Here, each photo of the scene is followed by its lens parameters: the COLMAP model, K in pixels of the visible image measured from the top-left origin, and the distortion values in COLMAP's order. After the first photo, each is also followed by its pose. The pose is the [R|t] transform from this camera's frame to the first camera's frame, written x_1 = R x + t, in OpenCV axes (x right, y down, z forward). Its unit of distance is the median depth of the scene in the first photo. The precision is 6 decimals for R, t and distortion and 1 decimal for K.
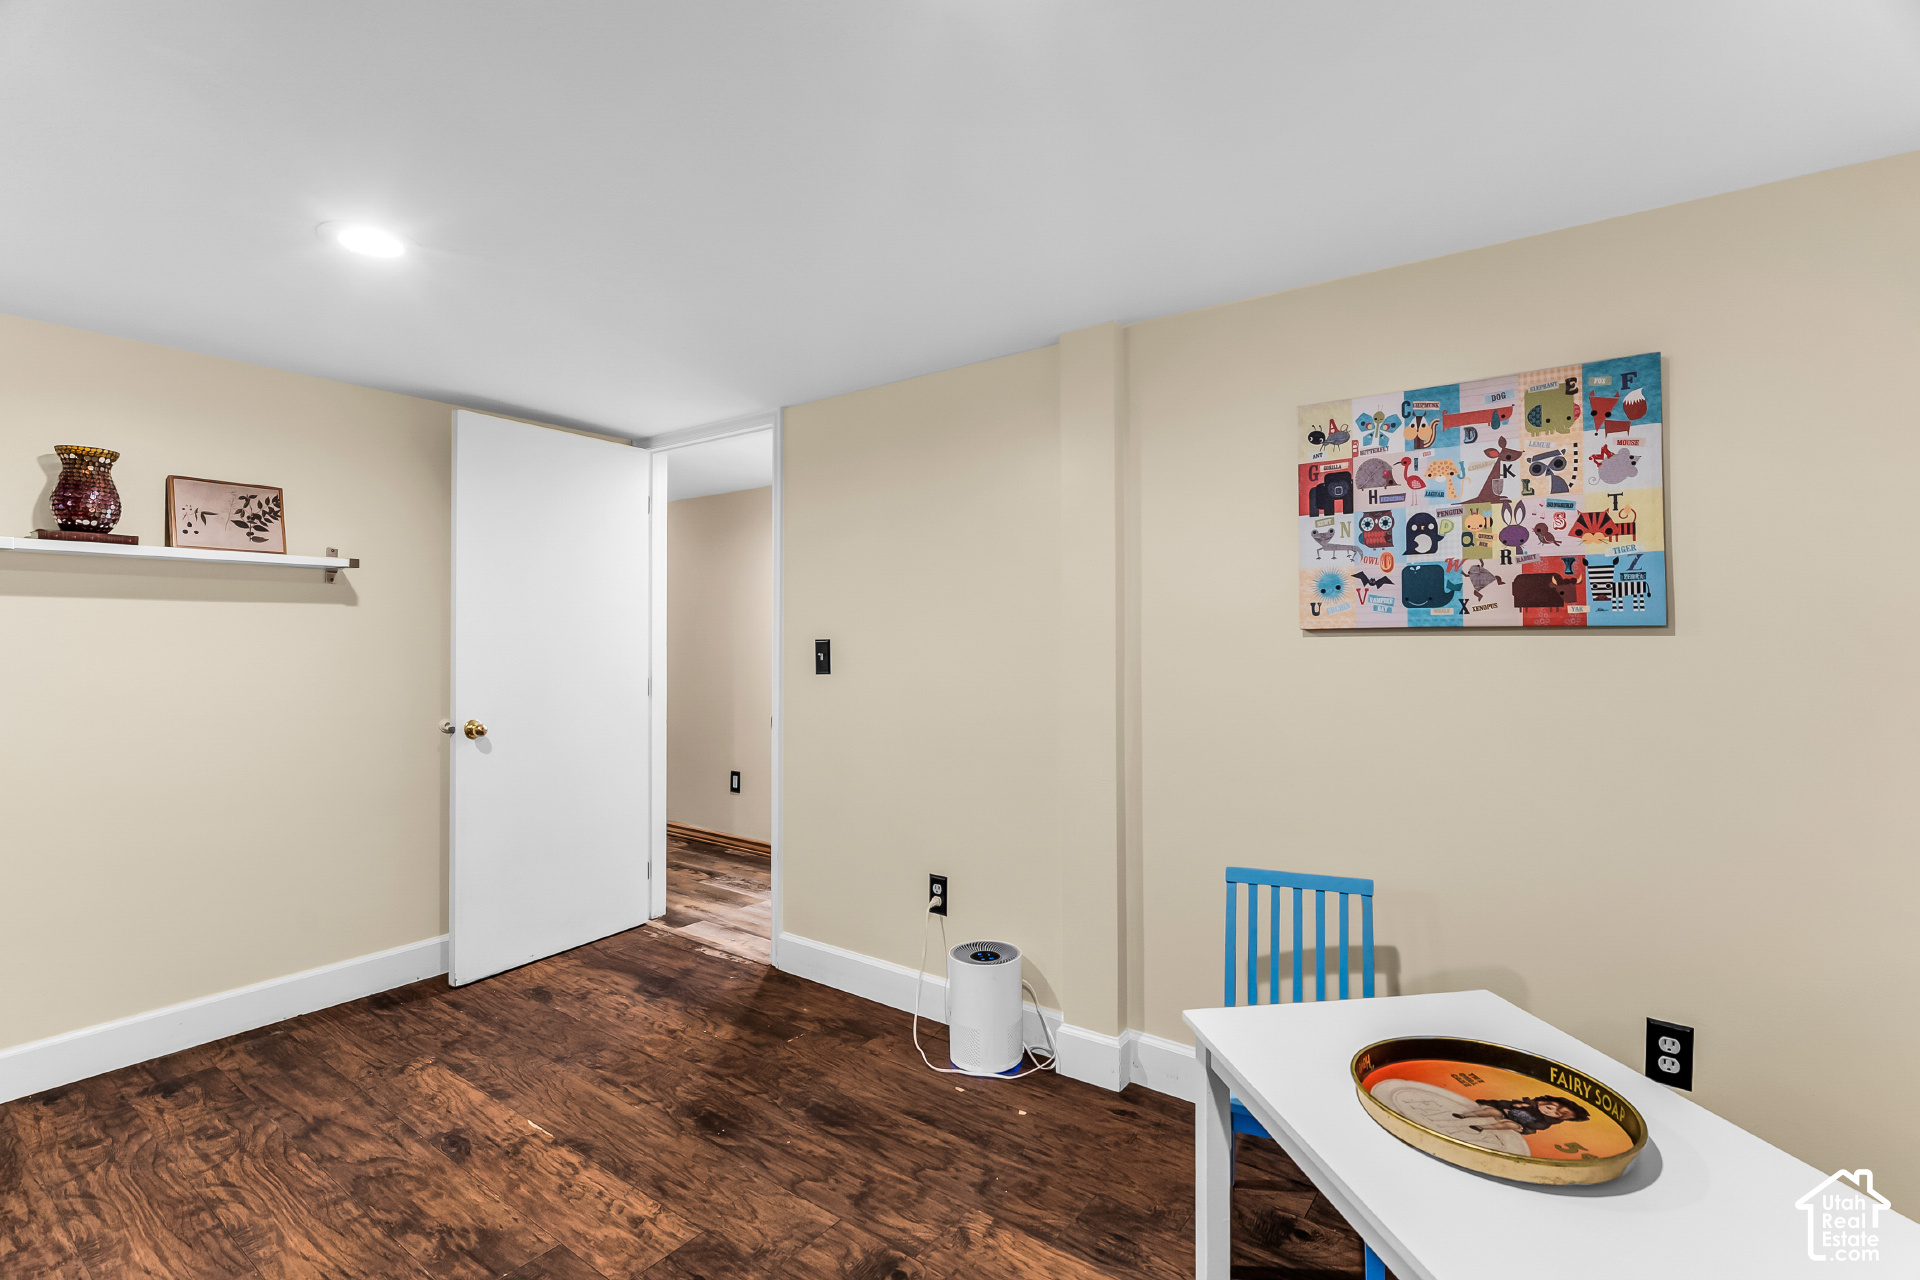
lens RADIAL K [[874.7, 0, 958.7], [0, 874.7, 639.3], [0, 0, 1]] dist [0.001344, -0.000407]
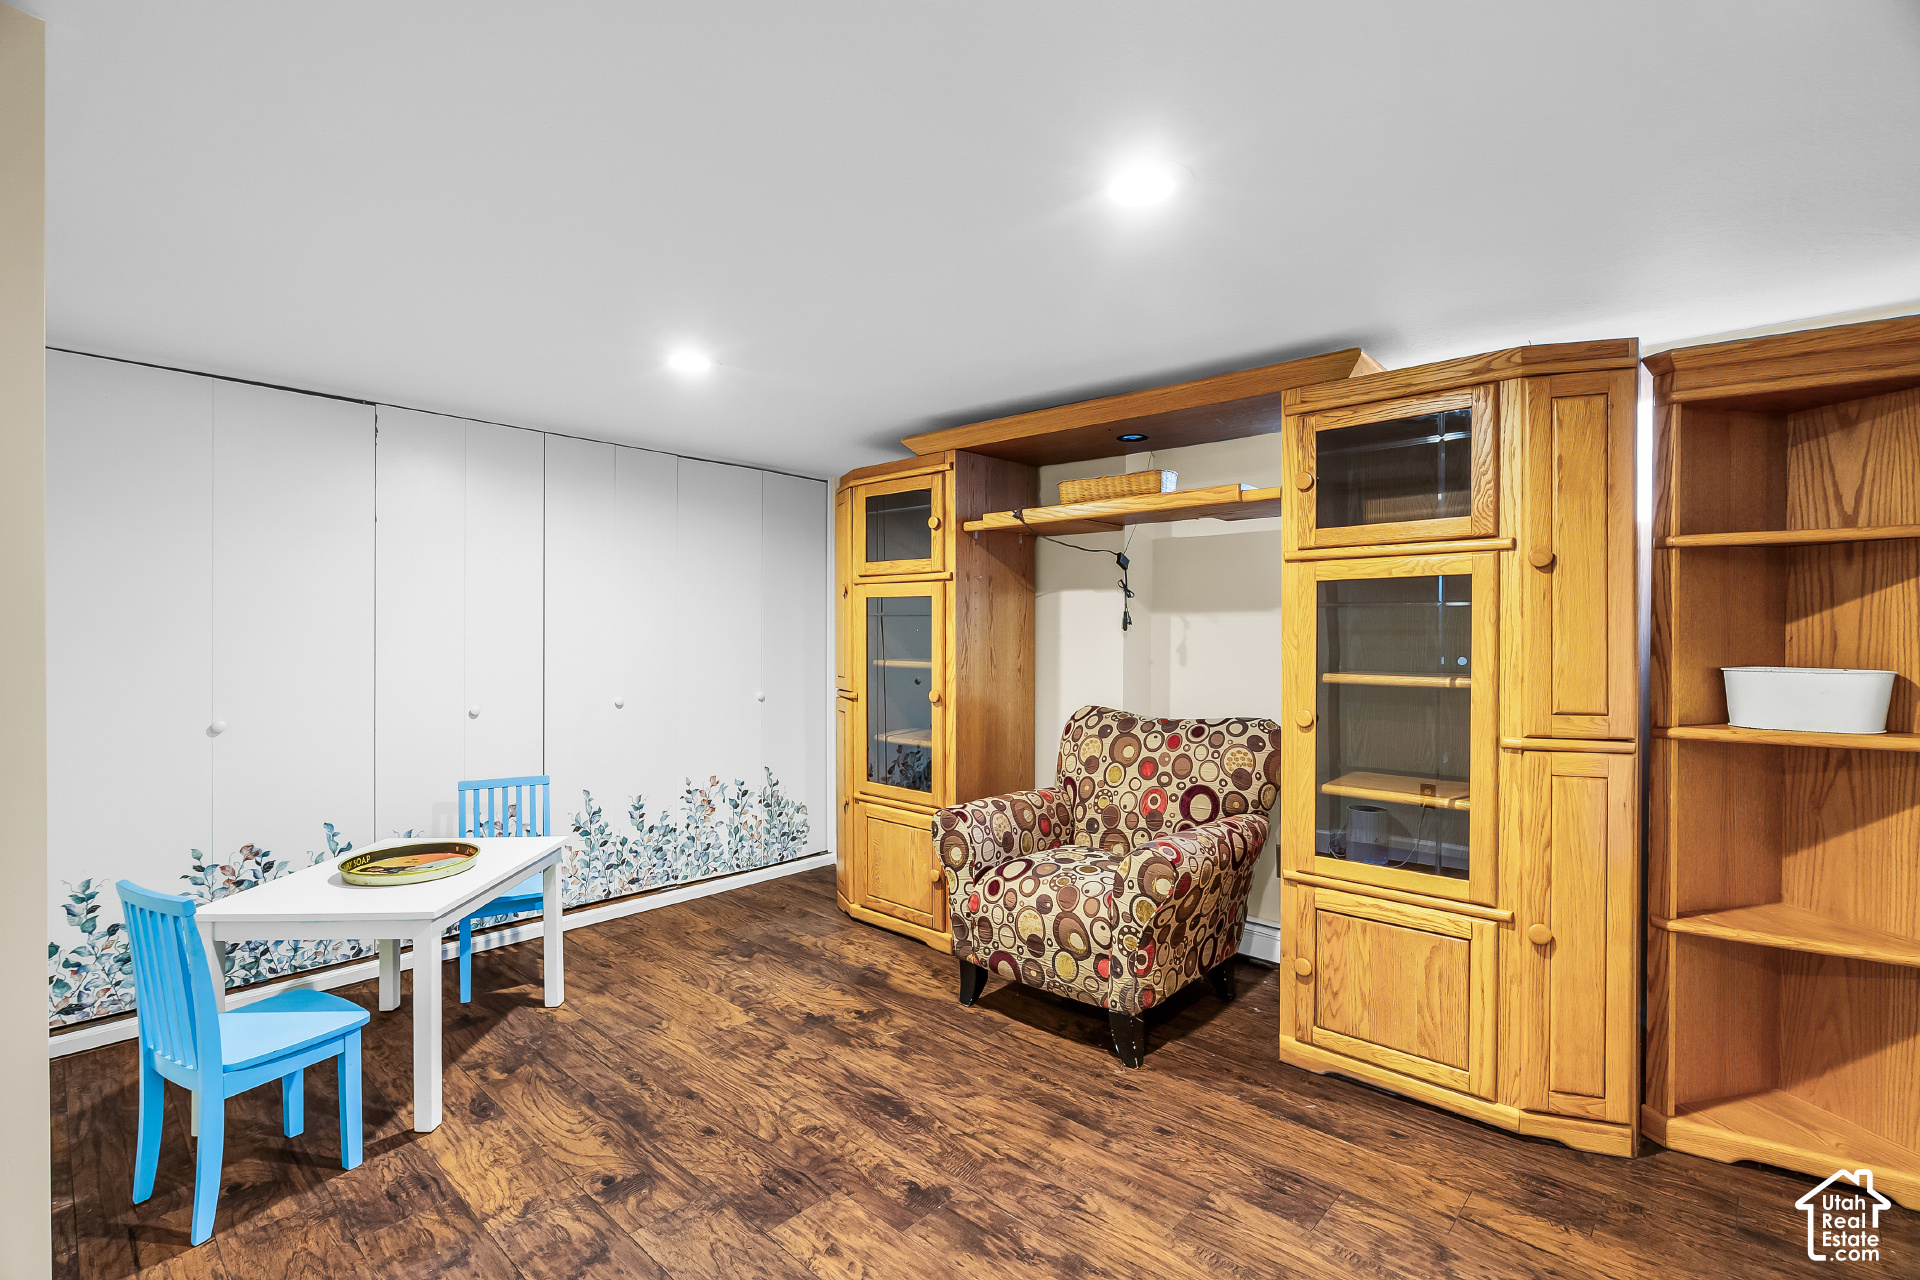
lens RADIAL K [[874.7, 0, 958.7], [0, 874.7, 639.3], [0, 0, 1]] dist [0.001344, -0.000407]
pose [[-0.993628, -0.000483, 0.112709, -0.624683], [-0.000902, 0.999993, -0.003674, -0.001771], [-0.112706, -0.003753, -0.993621, 1.976532]]
